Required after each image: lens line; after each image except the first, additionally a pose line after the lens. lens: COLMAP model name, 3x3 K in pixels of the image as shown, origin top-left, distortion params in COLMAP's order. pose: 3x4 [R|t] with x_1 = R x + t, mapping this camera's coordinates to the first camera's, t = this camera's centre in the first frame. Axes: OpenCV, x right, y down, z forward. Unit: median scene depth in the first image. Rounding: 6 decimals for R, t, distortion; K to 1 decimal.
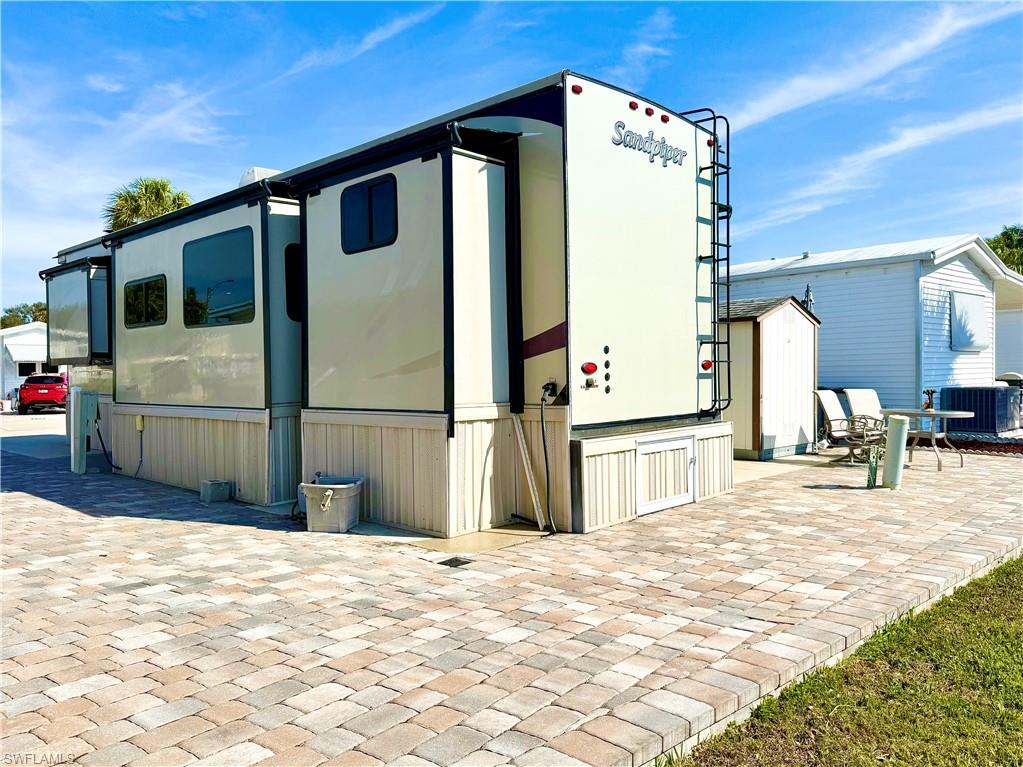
lens RADIAL K [[737.1, 0, 511.6], [0, 737.1, 378.9], [0, 0, 1]] dist [0.031048, -0.047303]
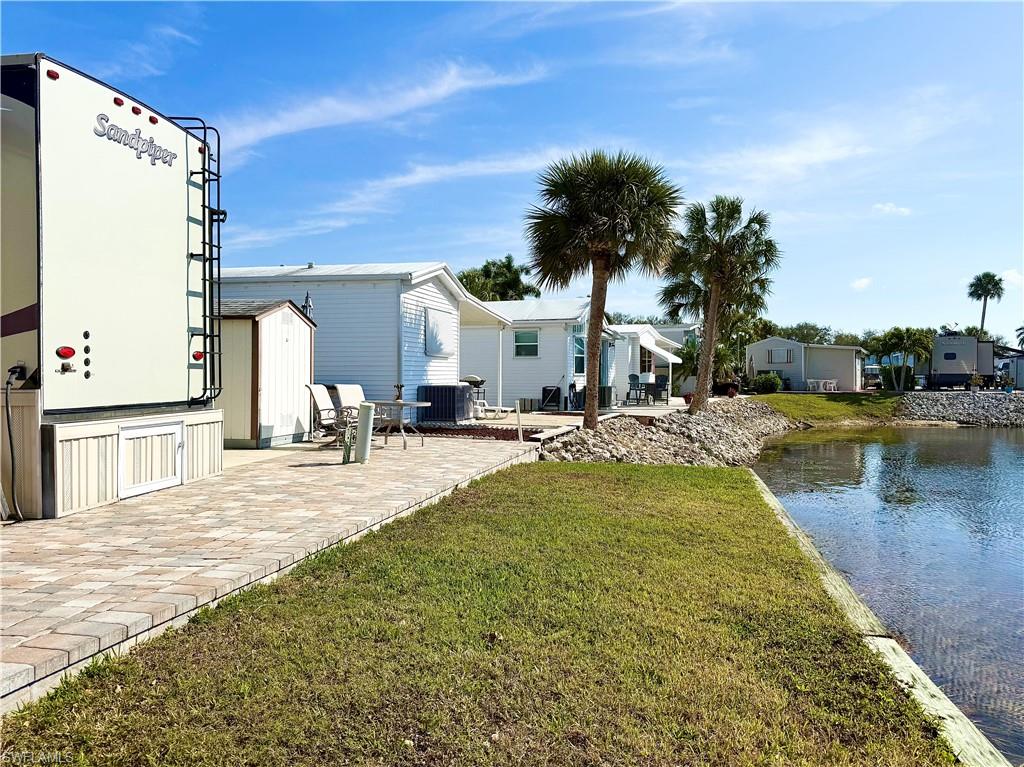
lens RADIAL K [[737.8, 0, 512.1], [0, 737.8, 378.9], [0, 0, 1]] dist [0.031048, -0.047303]
pose [[0.816691, 0.014094, 0.576903, 0.018650], [-0.009265, 0.999893, -0.011311, 0.024287], [-0.577000, 0.003893, 0.816735, -0.150040]]
